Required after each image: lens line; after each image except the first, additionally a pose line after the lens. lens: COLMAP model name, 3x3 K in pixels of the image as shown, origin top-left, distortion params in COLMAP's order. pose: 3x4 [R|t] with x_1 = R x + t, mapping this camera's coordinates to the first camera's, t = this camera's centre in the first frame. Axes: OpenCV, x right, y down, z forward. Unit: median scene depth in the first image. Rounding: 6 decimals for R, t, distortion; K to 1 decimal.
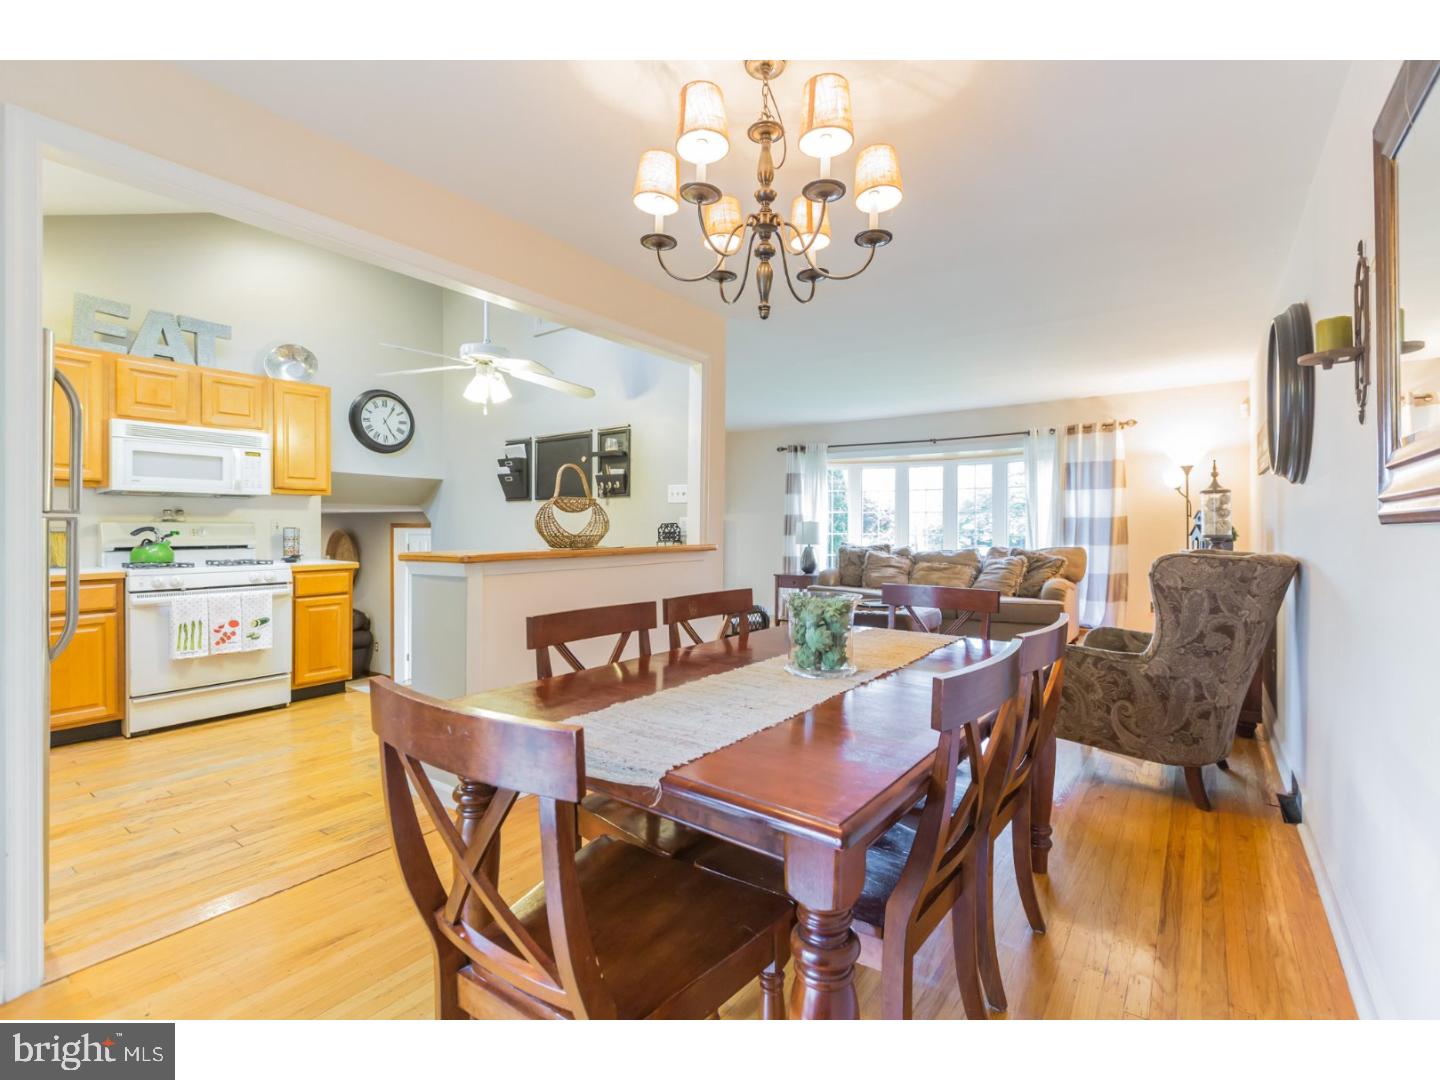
lens RADIAL K [[646.1, 0, 743.5], [0, 646.1, 529.3], [0, 0, 1]] dist [0.003780, -0.002622]
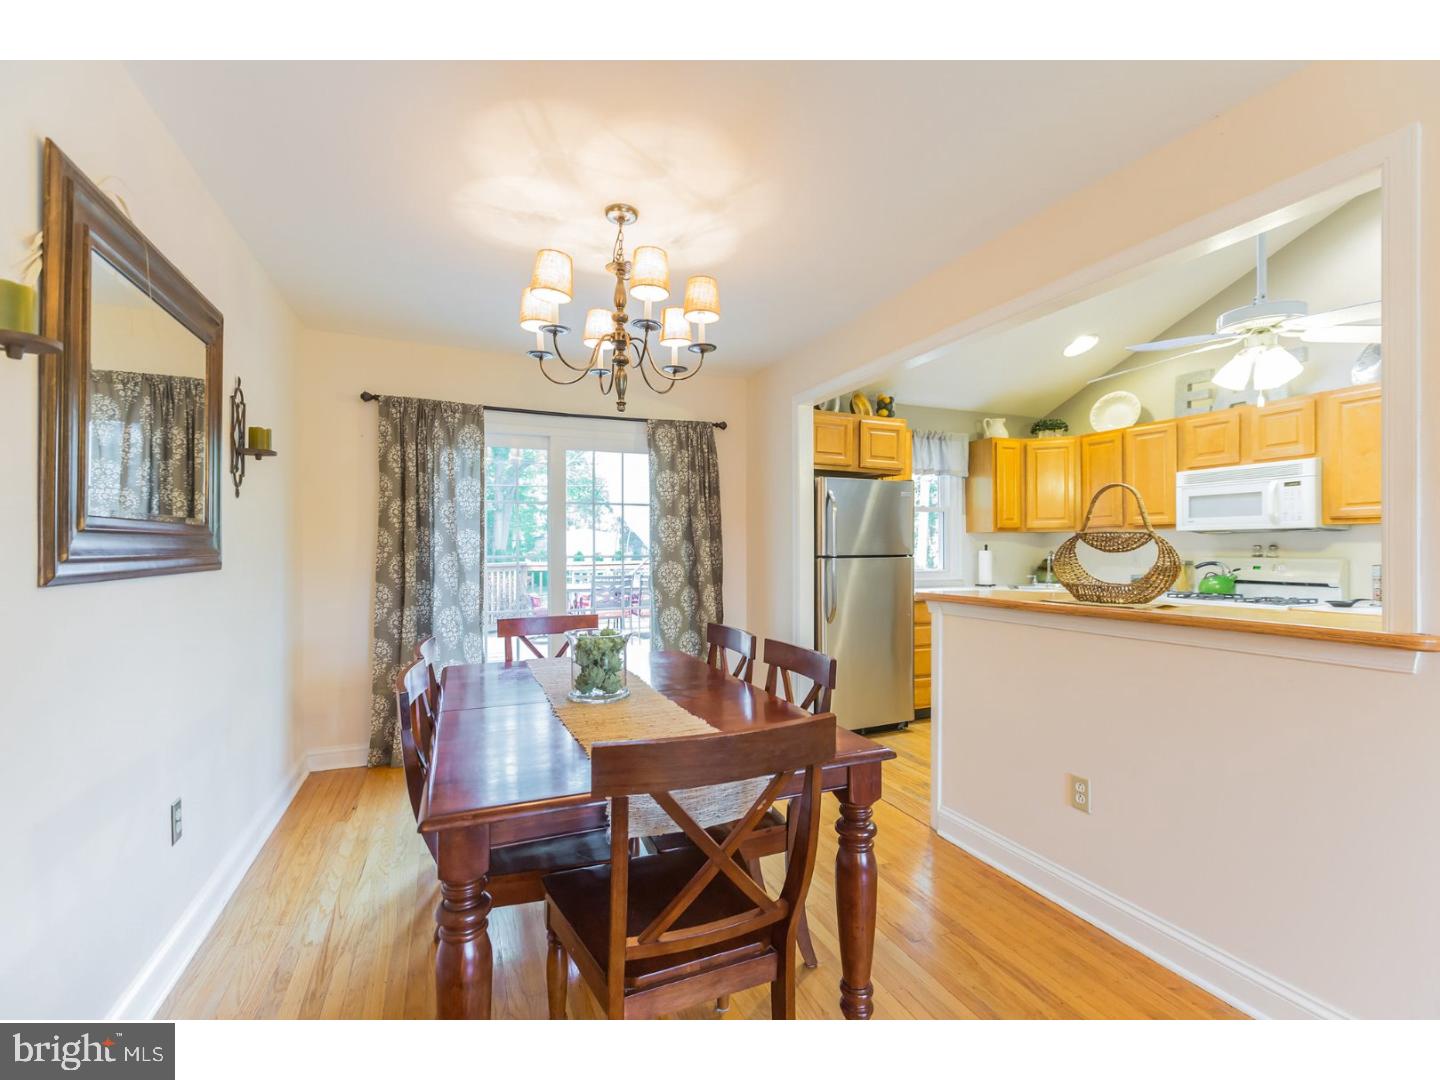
lens RADIAL K [[643.8, 0, 719.0], [0, 643.8, 550.6], [0, 0, 1]] dist [-0.000678, -0.001663]
pose [[-0.525624, 0.000857, -0.850717, 0.389849], [-0.003504, 0.999989, 0.003173, -0.019141], [0.850710, 0.004649, -0.525615, 0.701291]]
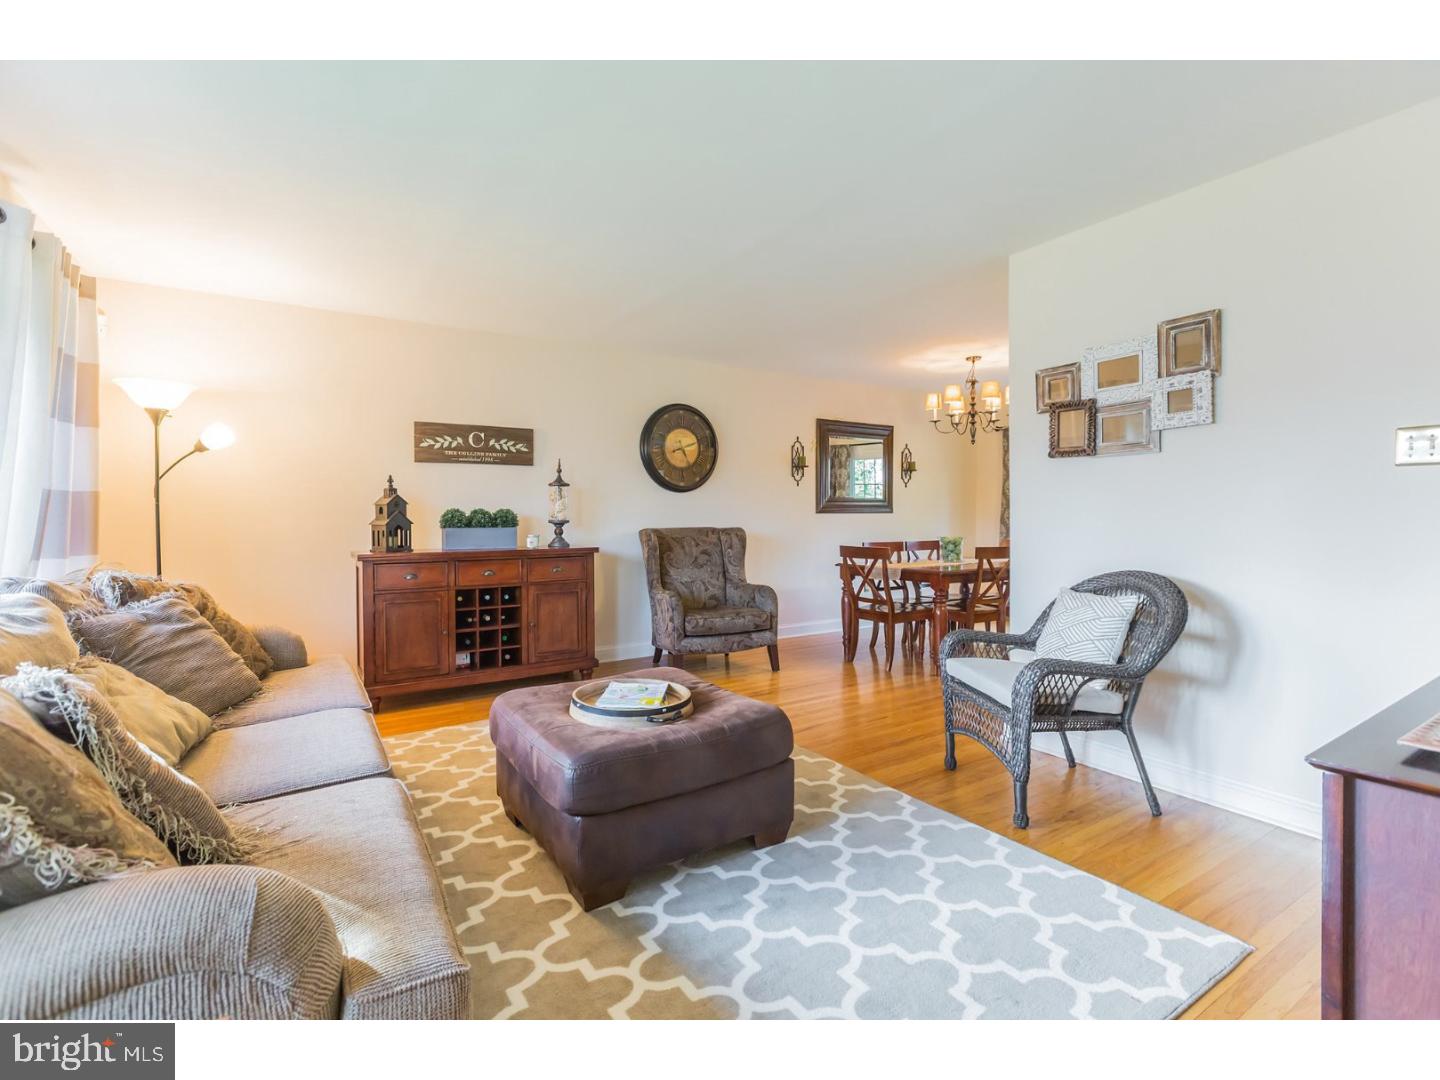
lens RADIAL K [[643.8, 0, 712.8], [0, 643.8, 542.2], [0, 0, 1]] dist [-0.000678, -0.001663]
pose [[-0.924970, -0.016533, 0.379680, -0.002371], [0.002174, 0.998807, 0.048787, -0.007329], [-0.380033, 0.045952, -0.923831, 1.619948]]
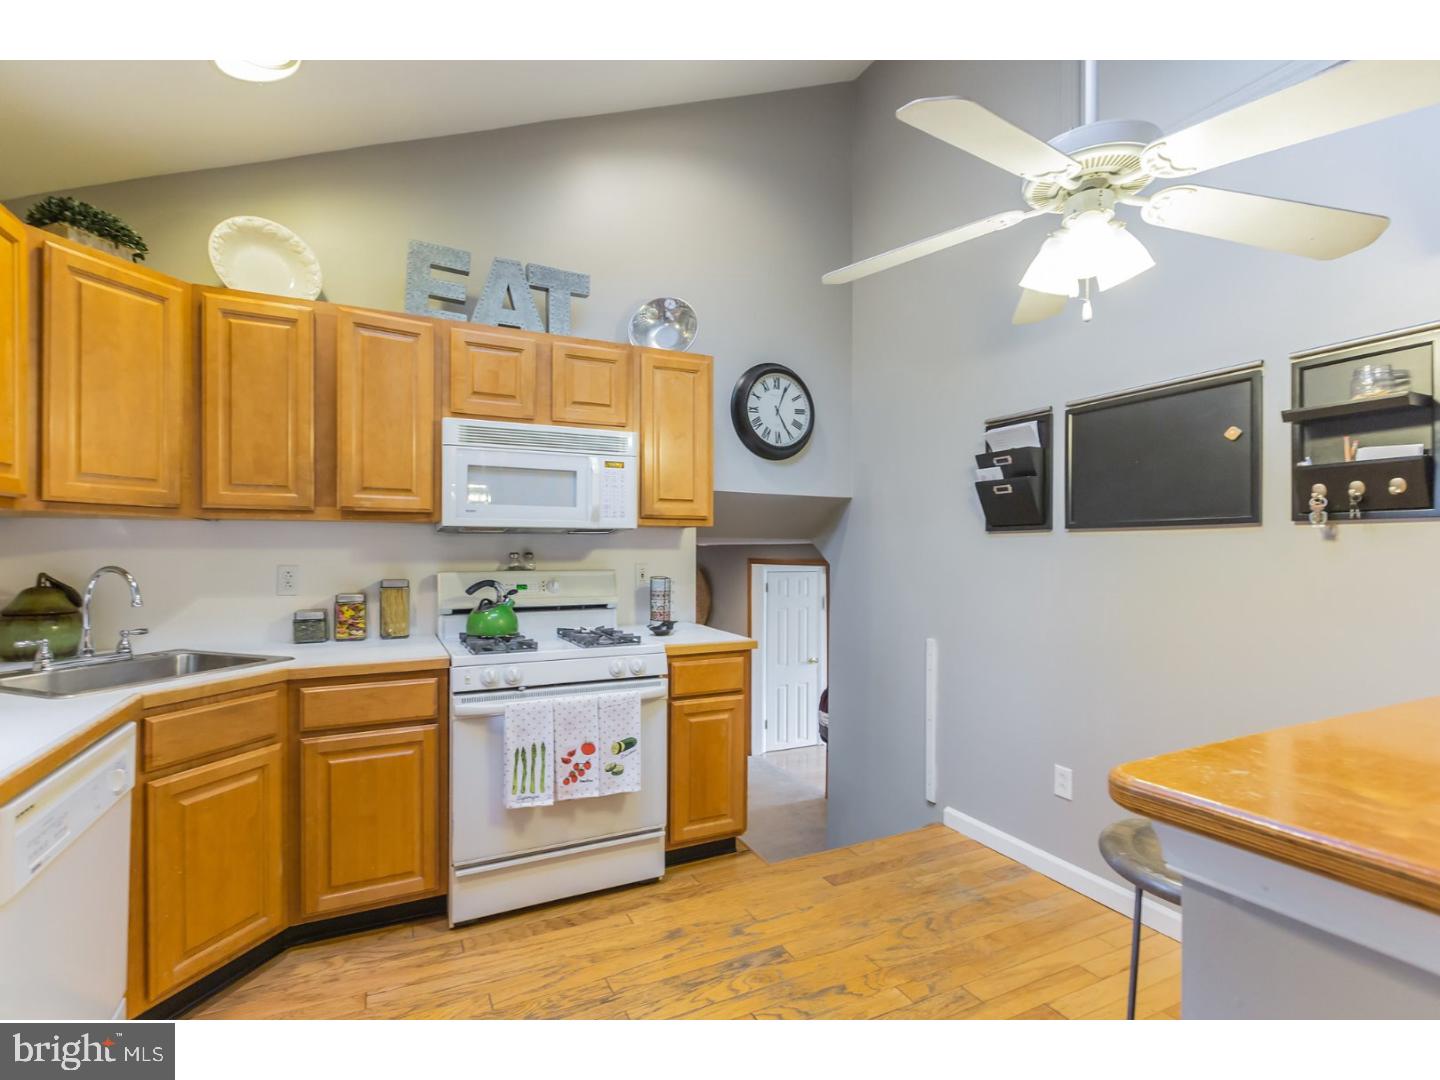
lens RADIAL K [[654.6, 0, 694.1], [0, 654.6, 552.1], [0, 0, 1]] dist [-0.001309, 0.001250]
pose [[0.866219, 0.002392, -0.499658, -0.328289], [-0.003248, 0.999994, -0.000844, -0.026654], [0.499653, 0.002354, 0.866222, 0.428703]]
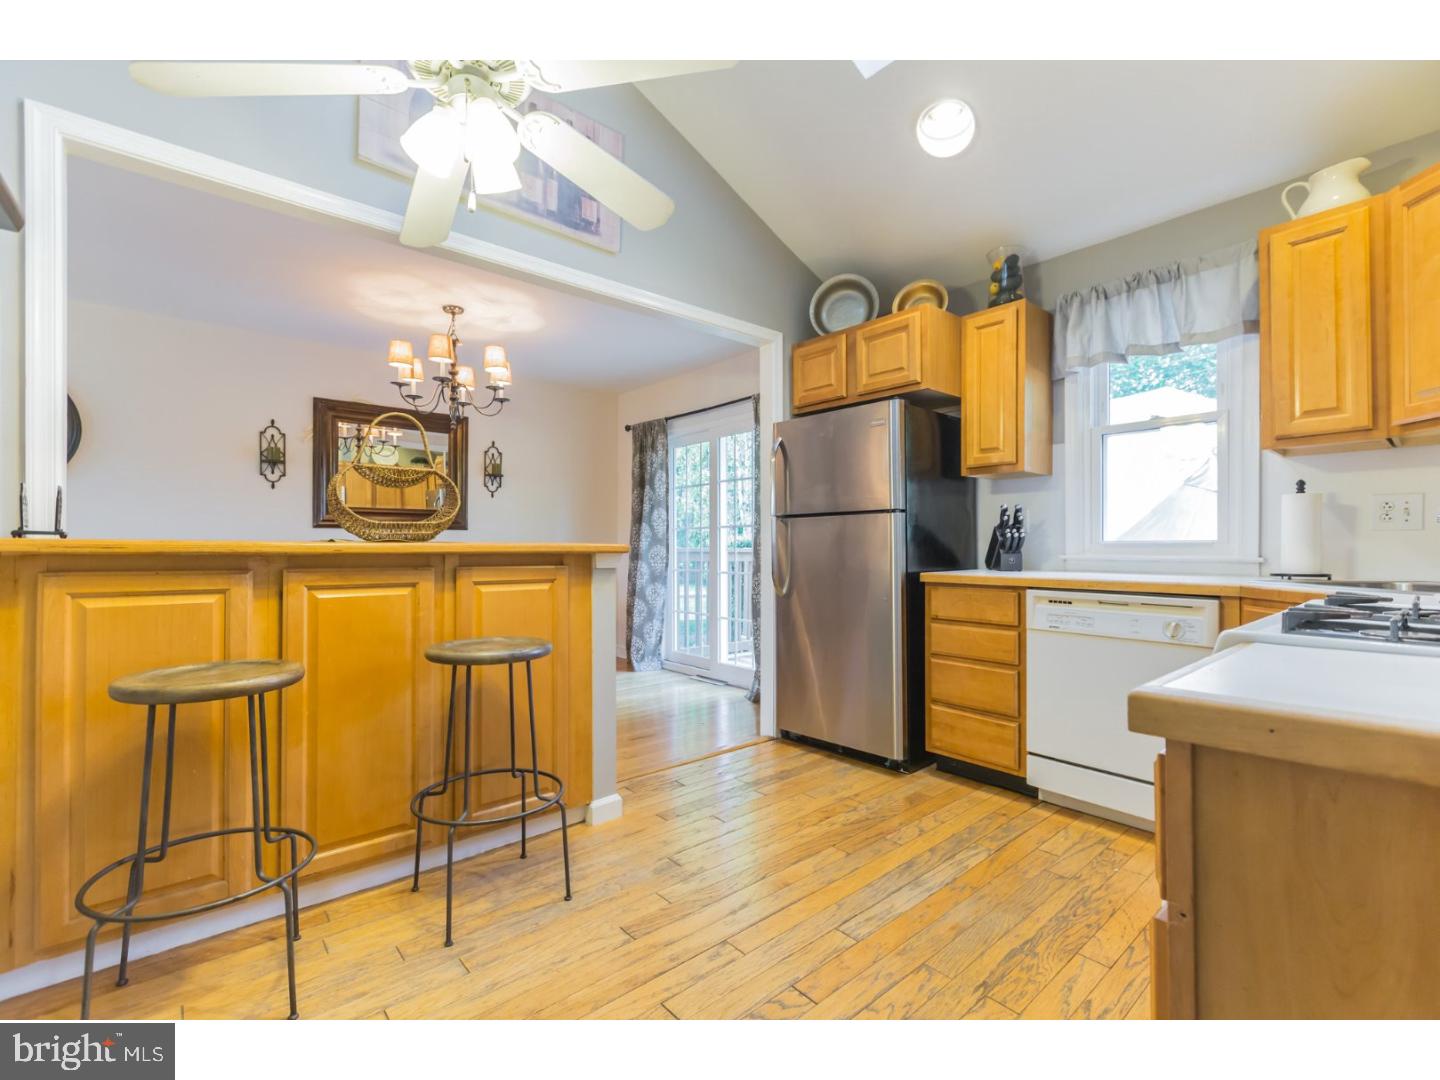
lens RADIAL K [[646.1, 0, 714.1], [0, 646.1, 543.8], [0, 0, 1]] dist [0.003780, -0.002622]
pose [[-0.966542, -0.001958, 0.256501, -0.517418], [-0.002246, 0.999997, -0.000832, 0.021454], [-0.256499, -0.001380, -0.966544, 1.084608]]
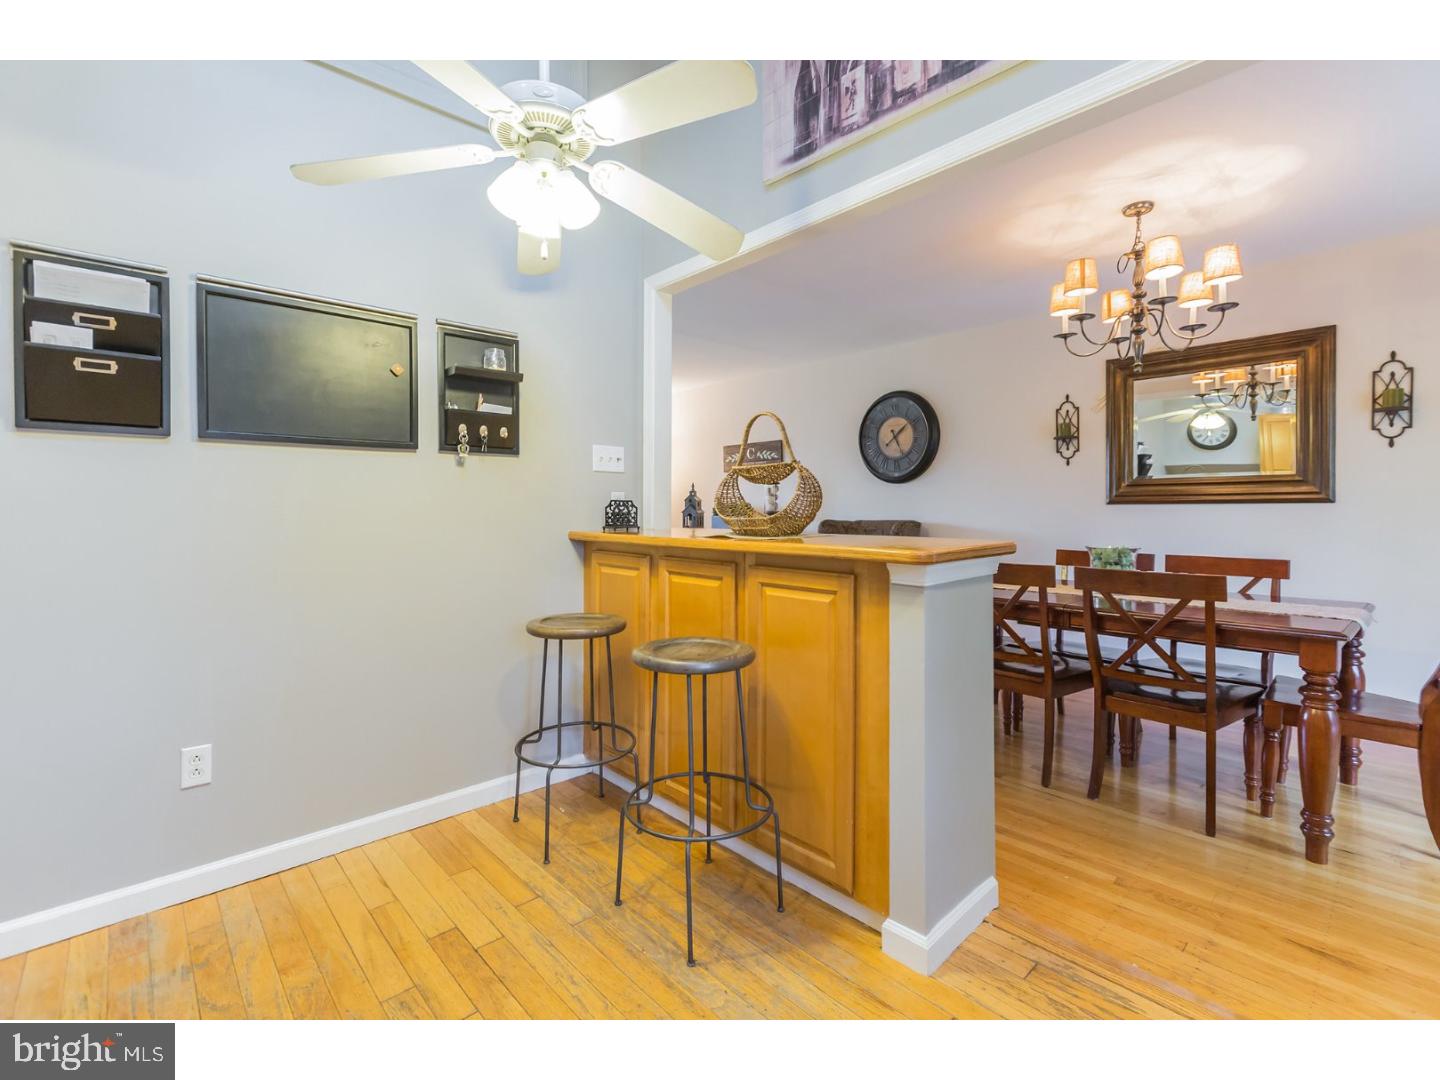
lens RADIAL K [[643.8, 0, 723.0], [0, 643.8, 515.4], [0, 0, 1]] dist [-0.000678, -0.001663]
pose [[0.211904, -0.013290, 0.977200, -0.654446], [0.006644, 0.999904, 0.012158, -0.000885], [-0.977268, 0.003916, 0.211972, 0.630718]]
